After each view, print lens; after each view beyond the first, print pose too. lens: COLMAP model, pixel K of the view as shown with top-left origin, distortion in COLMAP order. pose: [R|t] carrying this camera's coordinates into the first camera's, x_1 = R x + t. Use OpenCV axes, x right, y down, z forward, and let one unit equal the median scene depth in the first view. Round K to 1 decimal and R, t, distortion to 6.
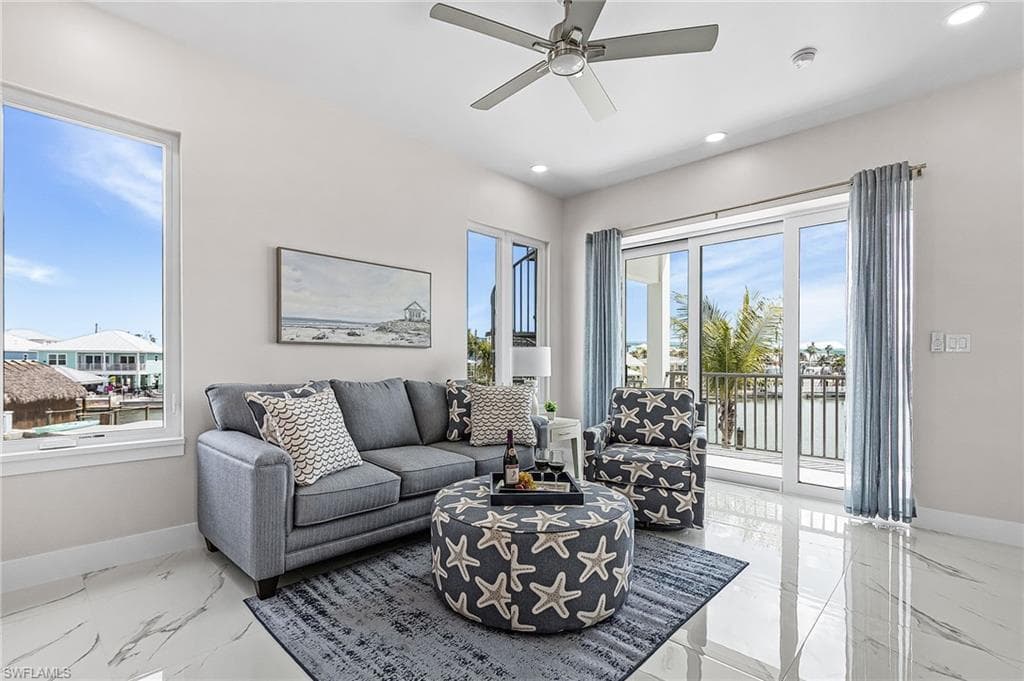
lens RADIAL K [[467.0, 0, 502.1], [0, 467.0, 373.1], [0, 0, 1]] dist [0.002792, -0.003275]
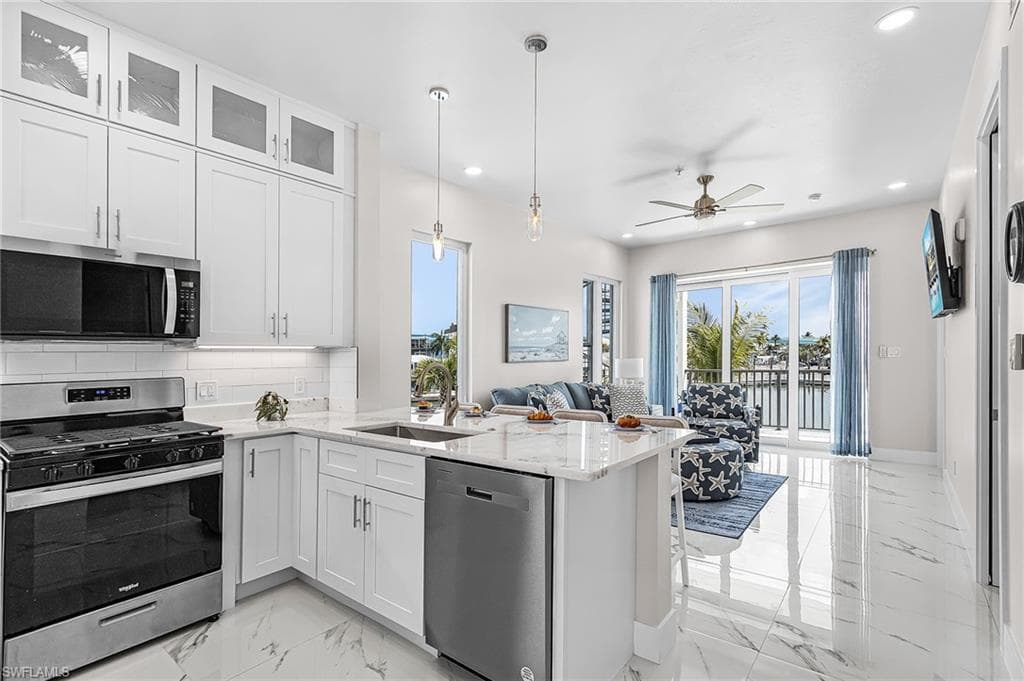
lens RADIAL K [[467.0, 0, 498.9], [0, 467.0, 384.0], [0, 0, 1]] dist [0.002792, -0.003275]
pose [[0.996841, -0.029360, 0.073796, -0.600347], [0.027098, 0.999137, 0.031471, -0.039135], [-0.074656, -0.029372, 0.996777, -0.605353]]
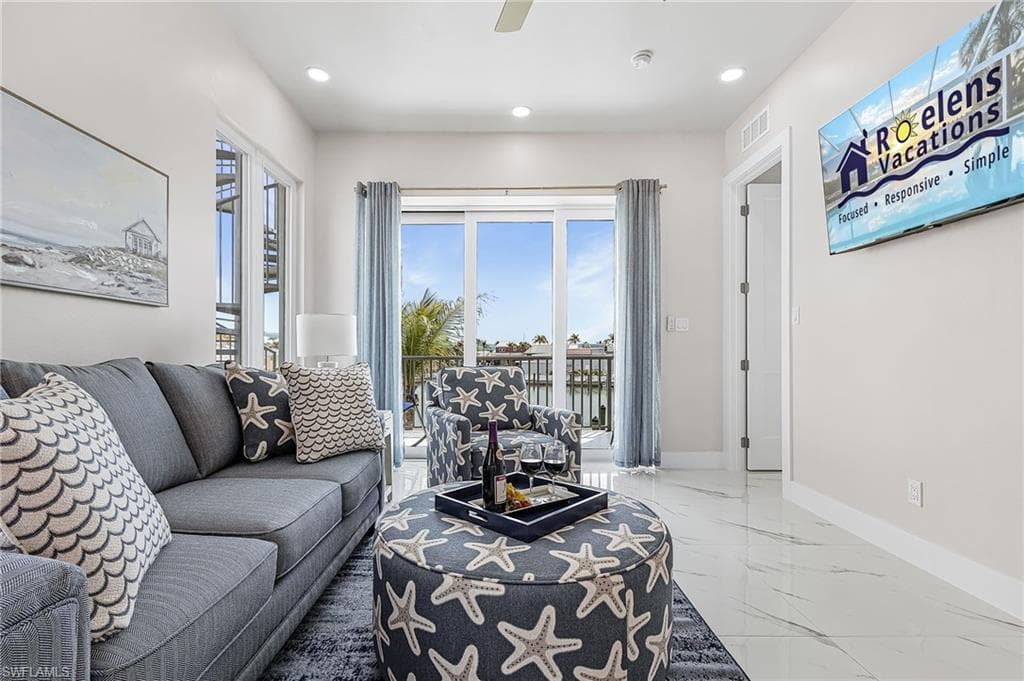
lens RADIAL K [[467.0, 0, 497.8], [0, 467.0, 365.5], [0, 0, 1]] dist [0.002792, -0.003275]
pose [[0.722123, -0.022545, 0.691397, -0.316088], [0.022869, 0.999700, 0.008712, 0.026078], [-0.691386, 0.009521, 0.722422, 0.377905]]
